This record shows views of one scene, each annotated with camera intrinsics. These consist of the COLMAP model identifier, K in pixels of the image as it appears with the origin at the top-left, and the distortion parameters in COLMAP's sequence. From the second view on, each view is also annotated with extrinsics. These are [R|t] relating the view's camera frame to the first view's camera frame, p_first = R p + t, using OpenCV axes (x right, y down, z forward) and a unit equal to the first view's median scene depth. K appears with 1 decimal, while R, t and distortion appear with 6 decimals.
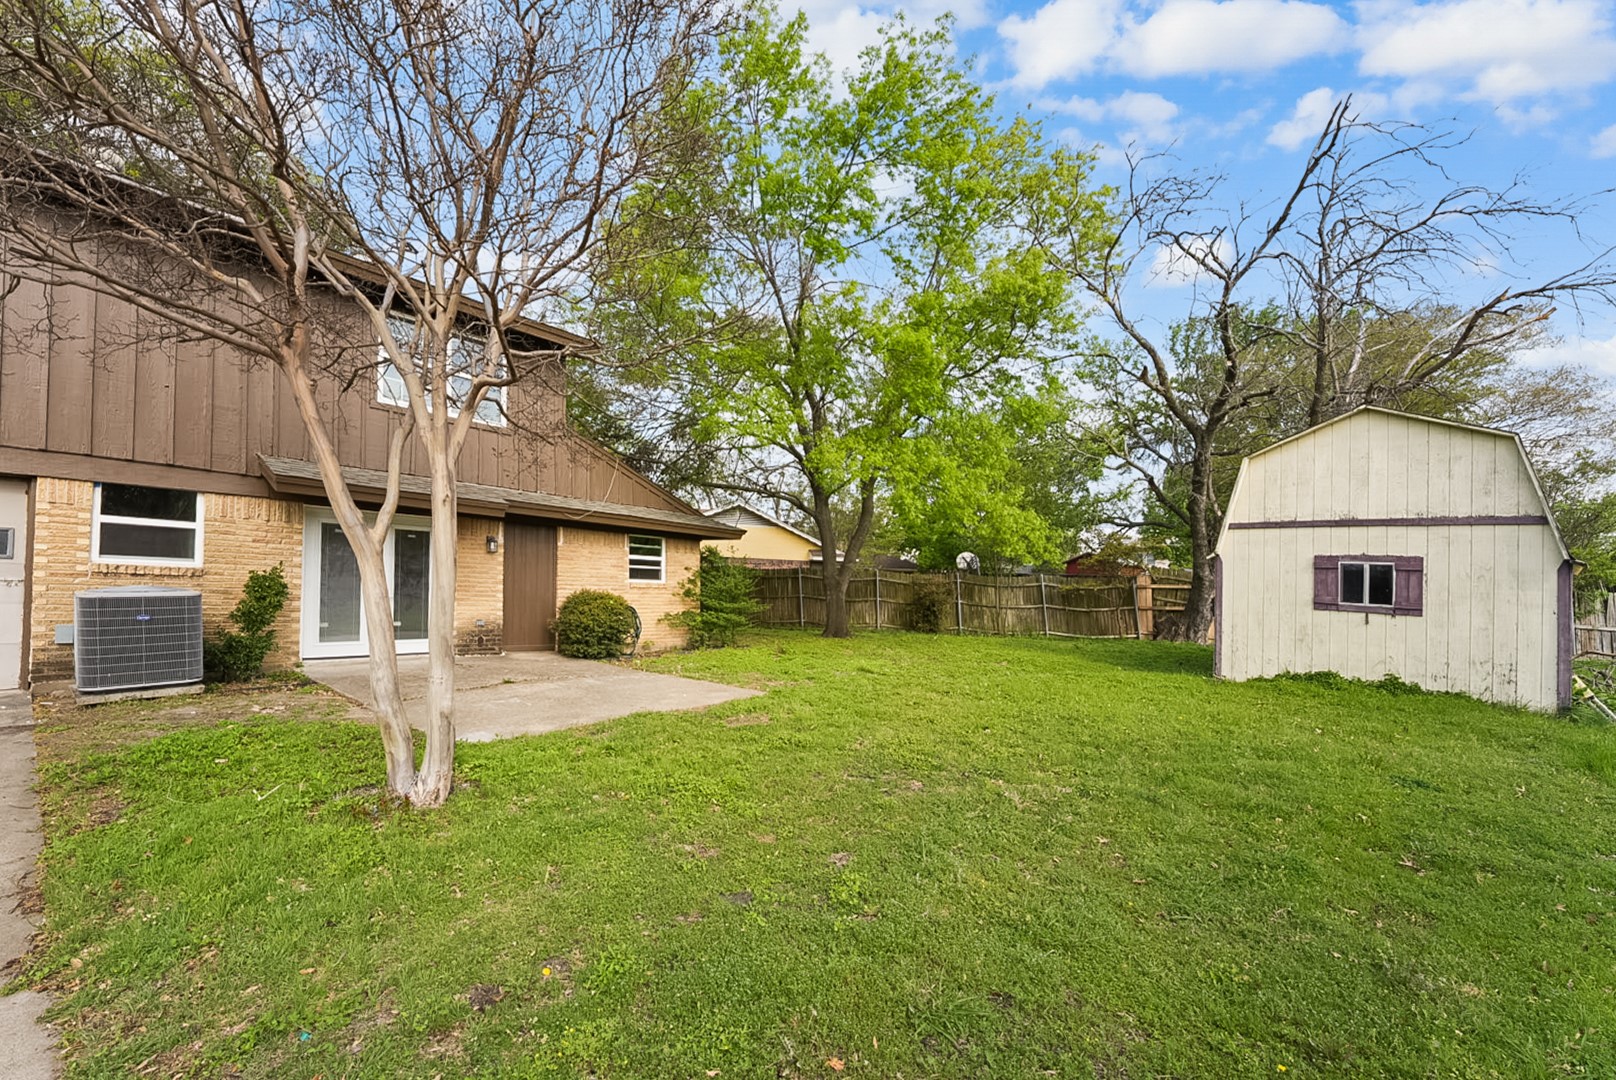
lens RADIAL K [[663.0, 0, 827.5], [0, 663.0, 499.0], [0, 0, 1]] dist [-0.001065, -0.000117]
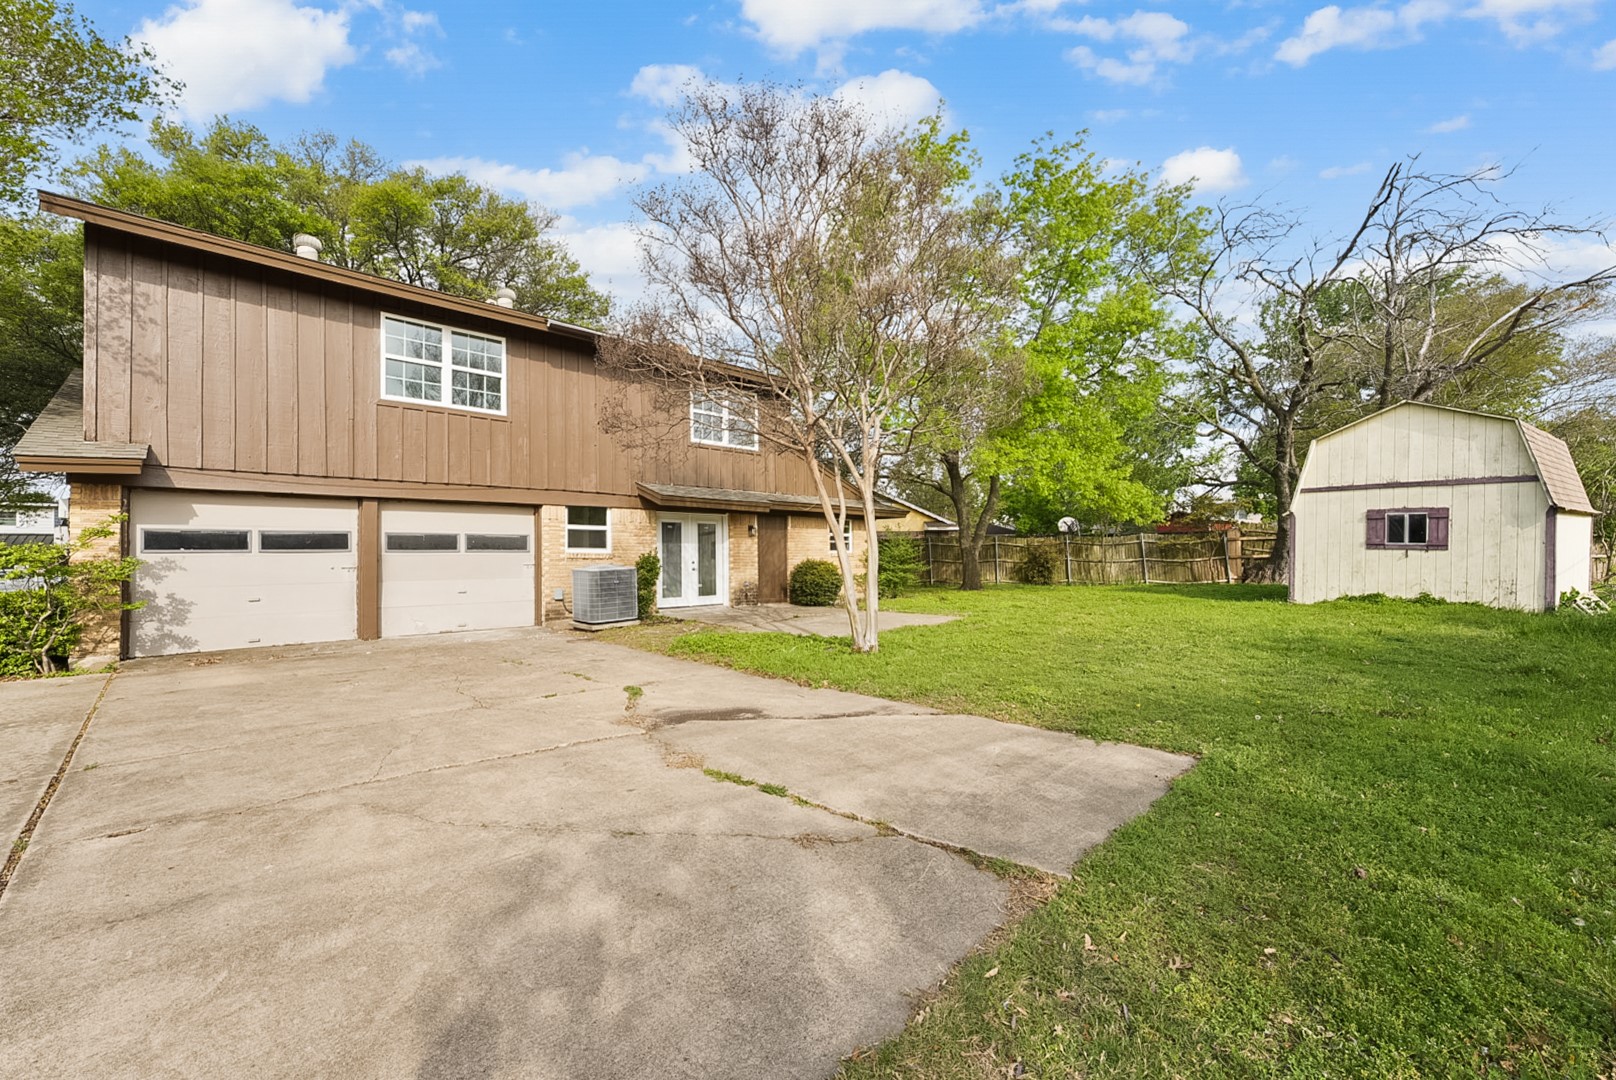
lens RADIAL K [[646.5, 0, 805.6], [0, 646.5, 535.3], [0, 0, 1]] dist [-0.001582, 0.000389]
pose [[0.988391, -0.046889, -0.144512, -0.175641], [0.060722, 0.993827, 0.092846, -0.045179], [0.139267, -0.100544, 0.985137, -0.381063]]
